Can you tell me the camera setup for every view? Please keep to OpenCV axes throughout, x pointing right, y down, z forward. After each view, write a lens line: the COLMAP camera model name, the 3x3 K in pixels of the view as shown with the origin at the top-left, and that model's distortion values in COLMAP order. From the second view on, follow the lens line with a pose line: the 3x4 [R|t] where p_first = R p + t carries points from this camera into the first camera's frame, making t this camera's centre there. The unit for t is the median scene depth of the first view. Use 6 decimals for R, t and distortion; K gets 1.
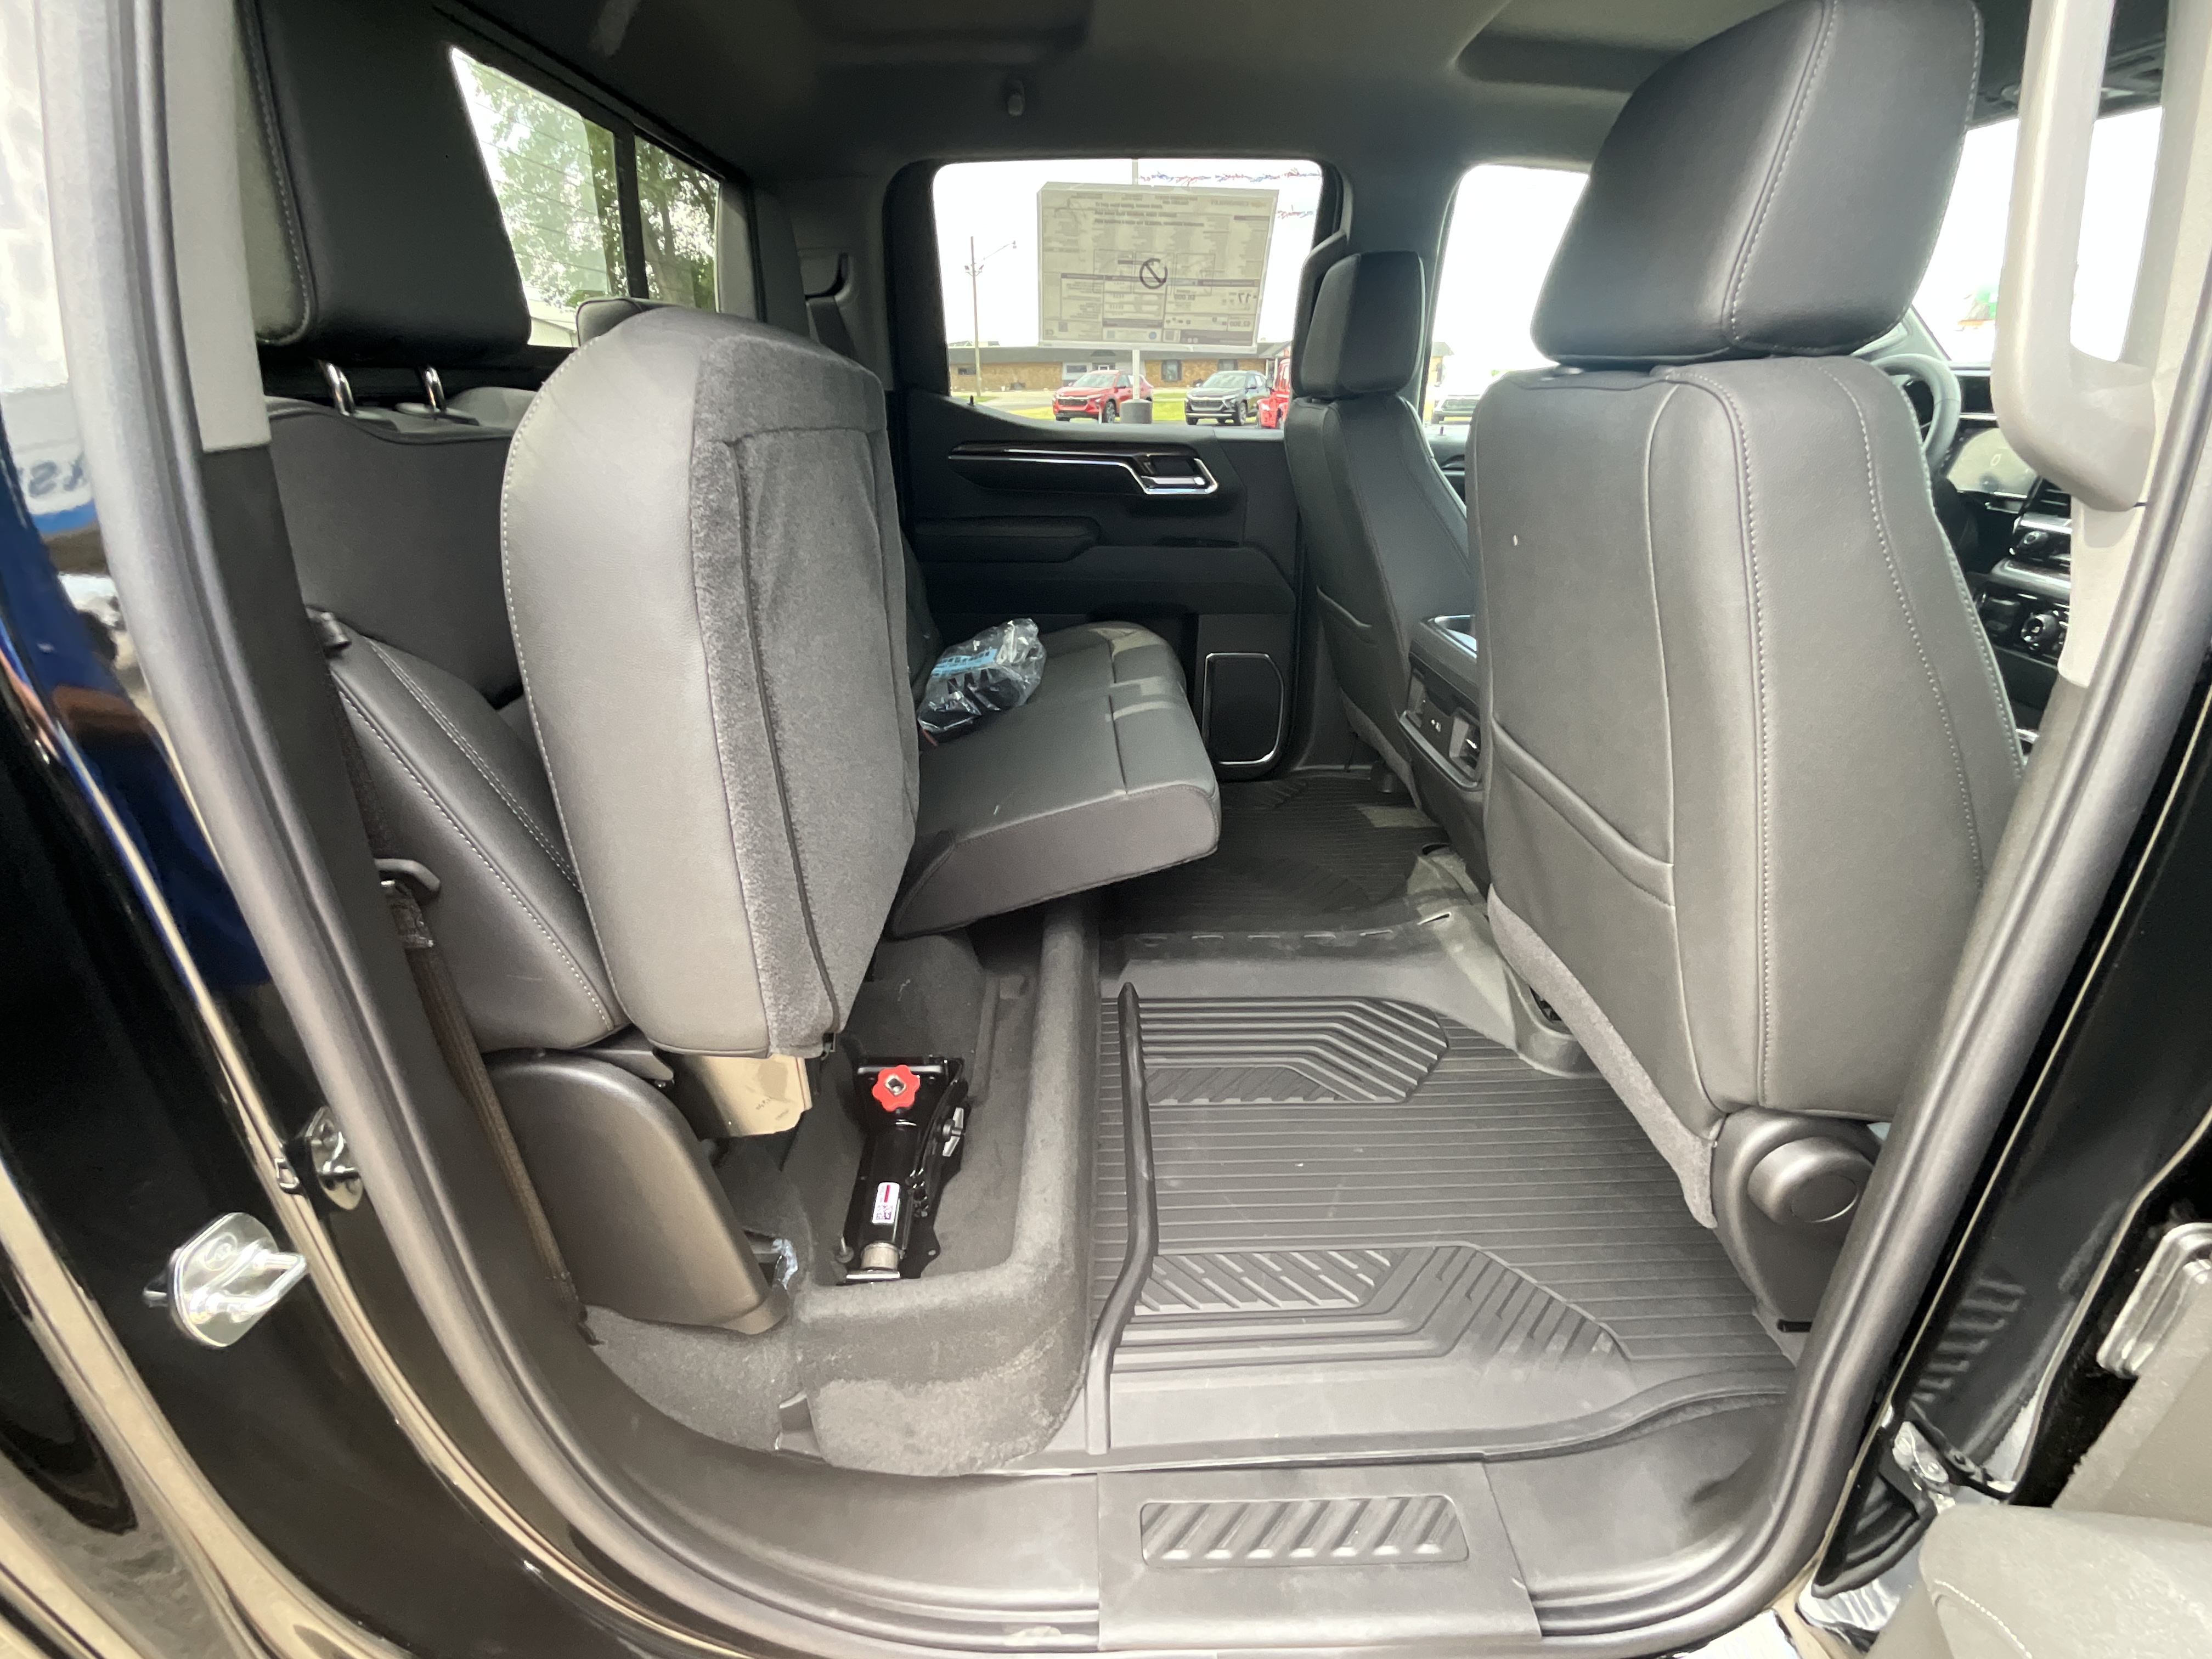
lens RADIAL K [[949.5, 0, 1106.0], [0, 949.5, 829.5], [0, 0, 1]] dist [0.002264, -0.000087]
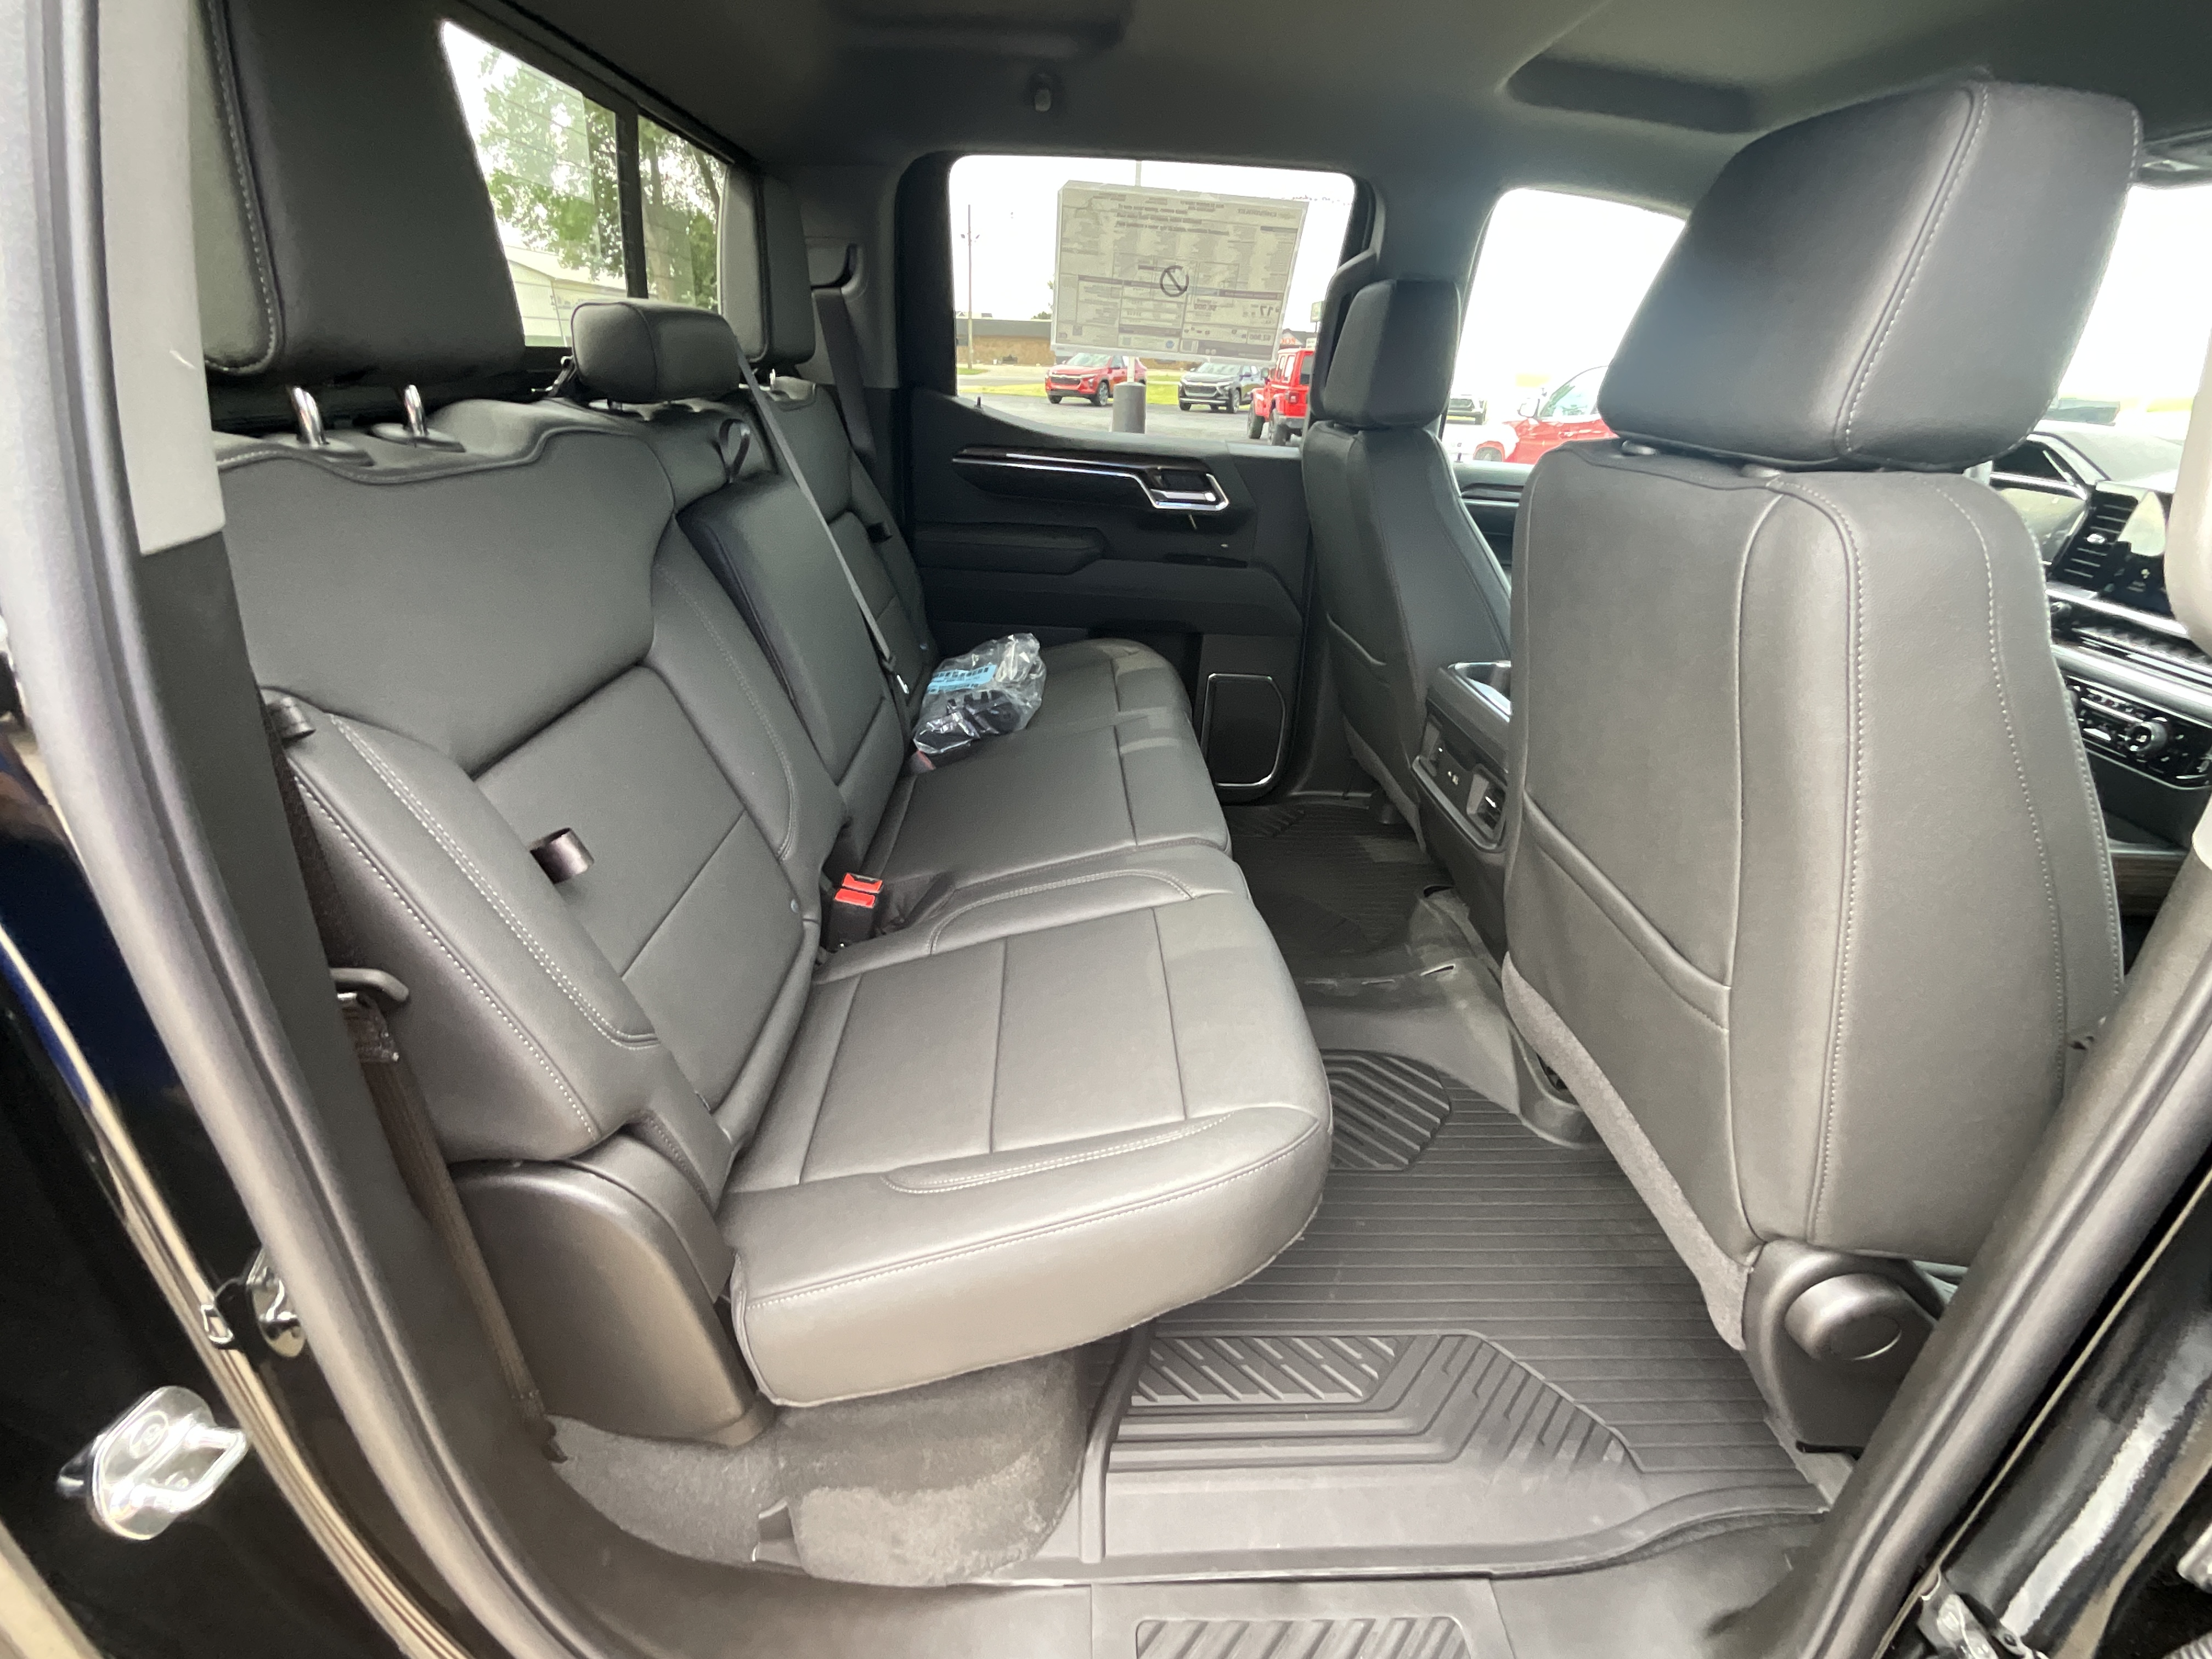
lens RADIAL K [[949.5, 0, 1106.0], [0, 949.5, 829.5], [0, 0, 1]] dist [0.002264, -0.000087]
pose [[0.998776, 0.040680, 0.028142, -0.047323], [-0.041207, 0.998981, 0.018390, -0.088614], [-0.027365, -0.019527, 0.999435, 0.056204]]
